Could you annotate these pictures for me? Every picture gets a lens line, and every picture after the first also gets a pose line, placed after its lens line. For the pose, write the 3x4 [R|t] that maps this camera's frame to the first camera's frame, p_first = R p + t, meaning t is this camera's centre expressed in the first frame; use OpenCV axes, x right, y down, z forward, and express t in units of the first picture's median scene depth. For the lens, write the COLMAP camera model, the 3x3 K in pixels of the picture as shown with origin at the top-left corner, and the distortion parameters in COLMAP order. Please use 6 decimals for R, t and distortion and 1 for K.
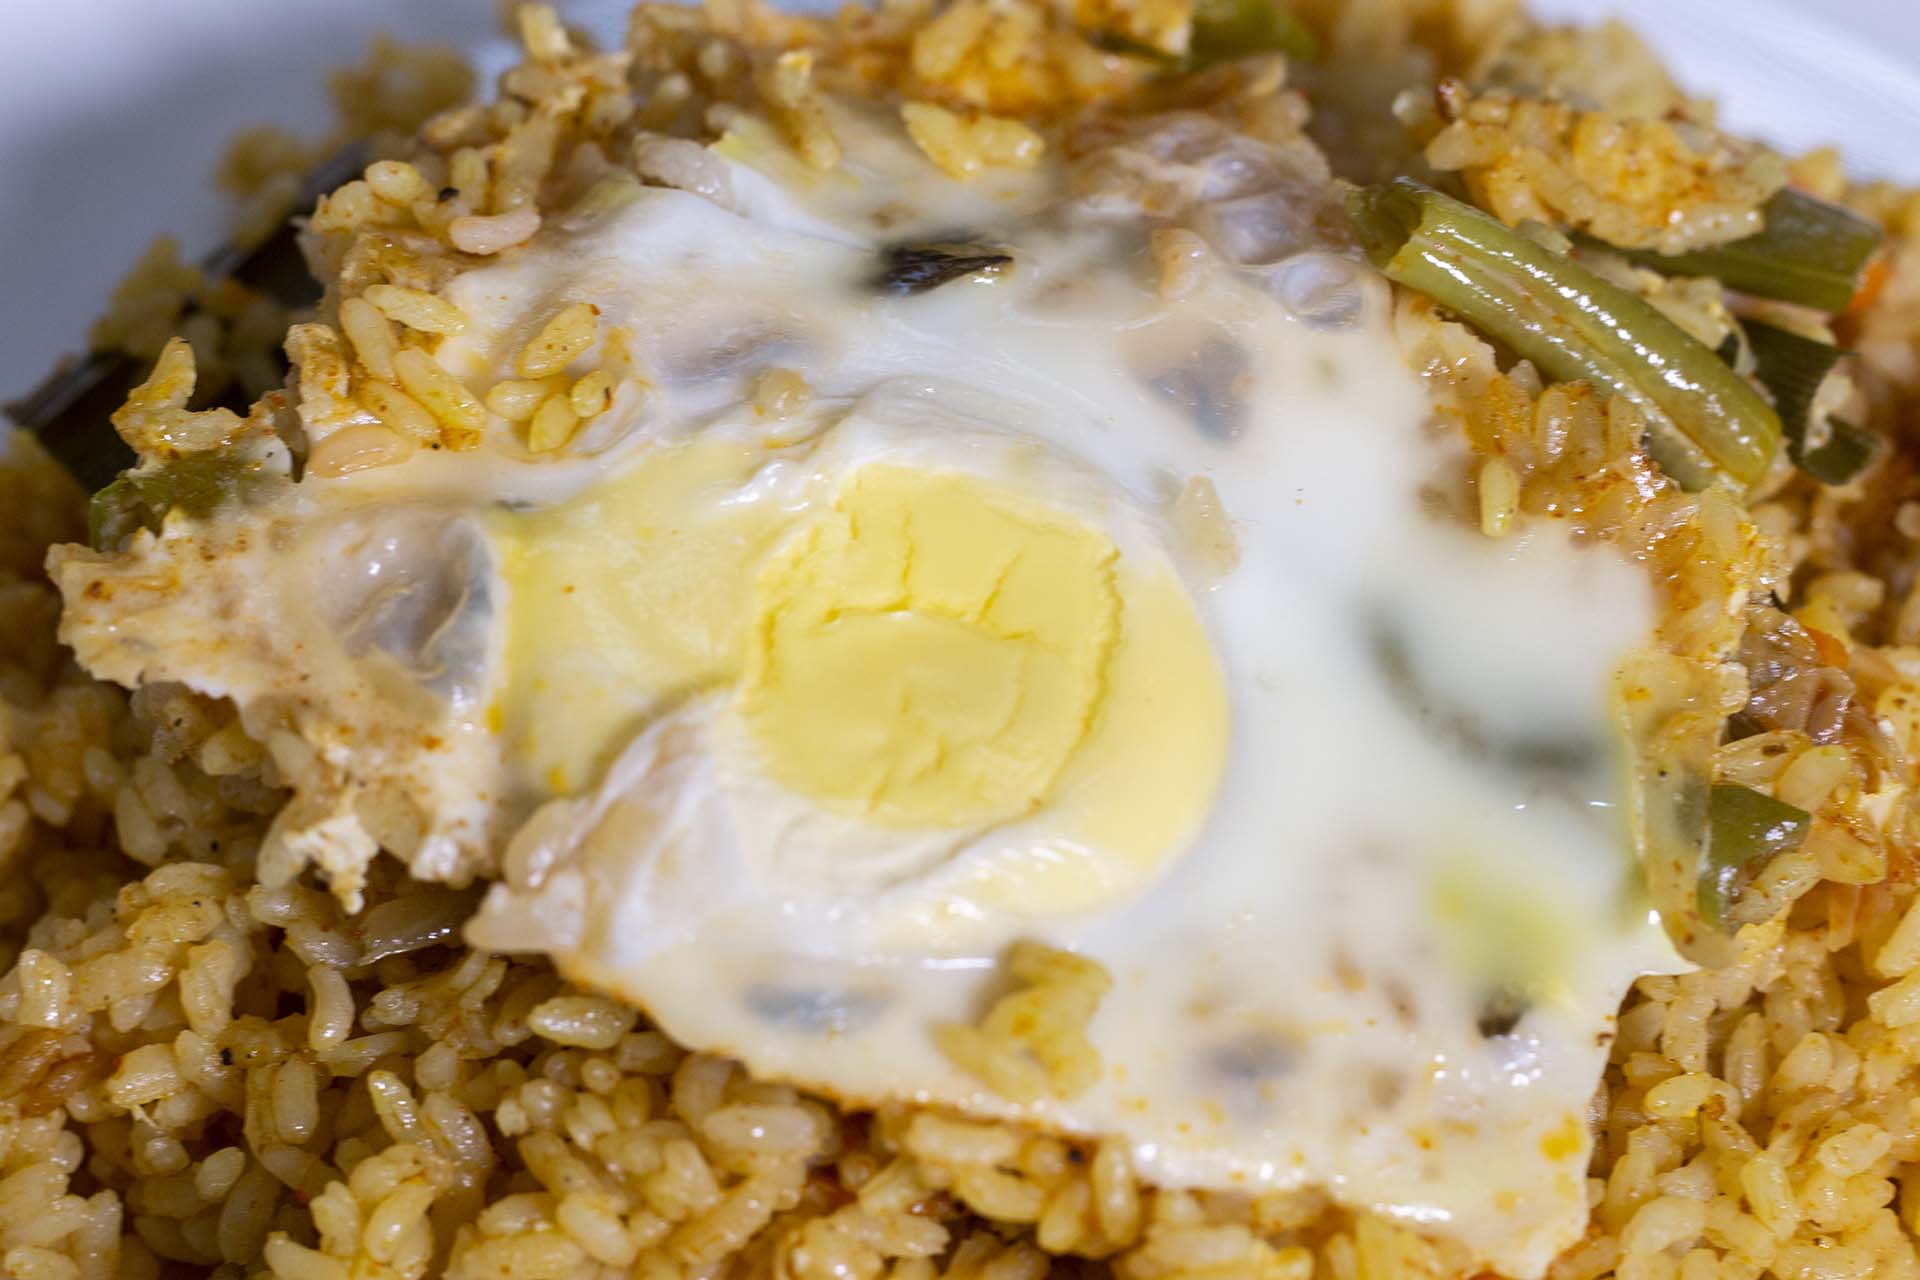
lens RADIAL K [[5596.5, 0, 960.0], [0, 5596.5, 640.0], [0, 0, 1]] dist [-0.116523, -1.437880]
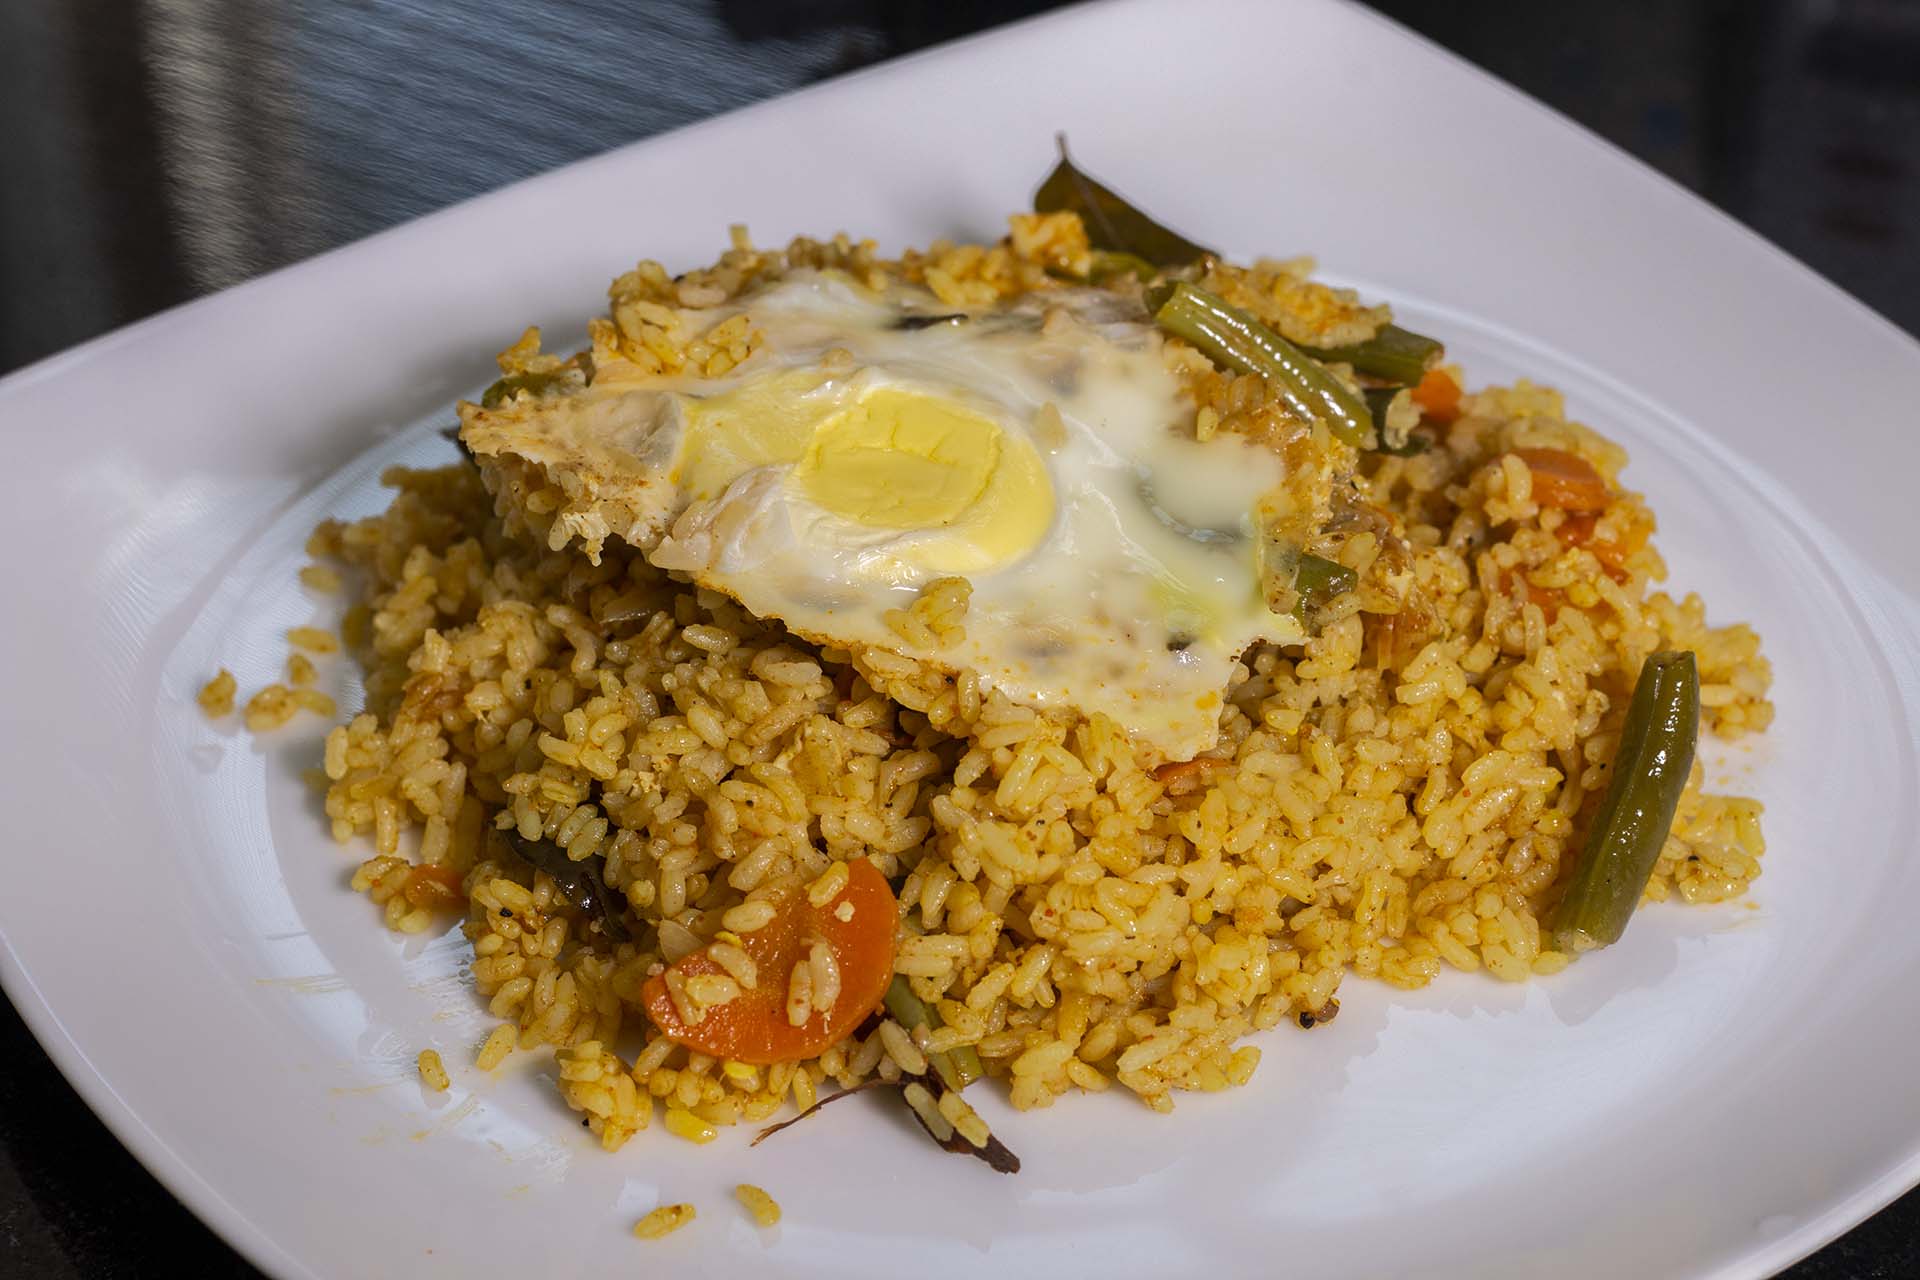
lens RADIAL K [[5596.5, 0, 960.0], [0, 5596.5, 640.0], [0, 0, 1]] dist [-0.116523, -1.437880]
pose [[0.995338, 0.033840, -0.090321, 0.190956], [-0.057545, 0.959857, -0.274523, 0.587046], [0.077405, 0.278440, 0.957329, -0.837792]]
